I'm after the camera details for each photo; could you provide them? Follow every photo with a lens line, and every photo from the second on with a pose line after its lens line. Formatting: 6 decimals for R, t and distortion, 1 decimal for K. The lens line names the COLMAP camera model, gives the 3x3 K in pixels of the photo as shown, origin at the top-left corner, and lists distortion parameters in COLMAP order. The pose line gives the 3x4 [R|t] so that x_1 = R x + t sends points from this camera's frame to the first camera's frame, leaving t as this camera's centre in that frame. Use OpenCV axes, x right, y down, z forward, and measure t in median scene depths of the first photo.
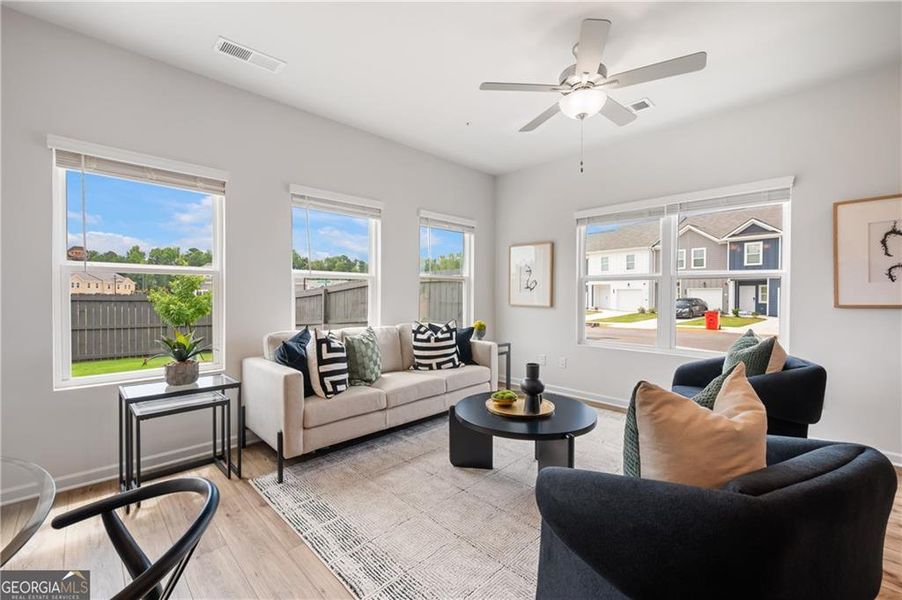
lens RADIAL K [[375.7, 0, 453.5], [0, 375.7, 299.1], [0, 0, 1]] dist [0.000311, -0.000058]
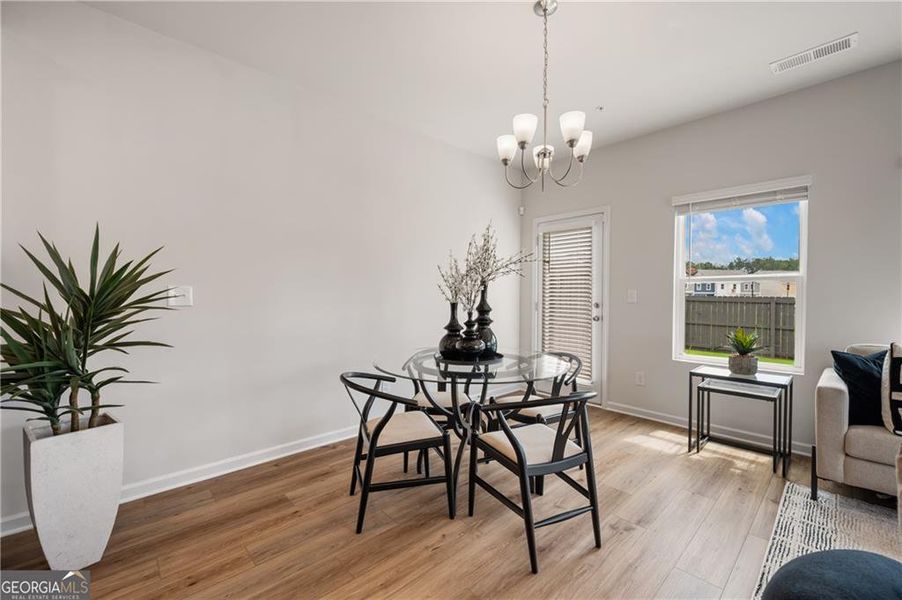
lens RADIAL K [[375.7, 0, 453.5], [0, 375.7, 299.1], [0, 0, 1]] dist [0.000311, -0.000058]
pose [[-0.020487, 0.007117, -0.999765, 0.382124], [-0.017825, 0.999813, 0.007483, -0.003557], [0.999631, 0.017974, -0.020356, 0.083760]]
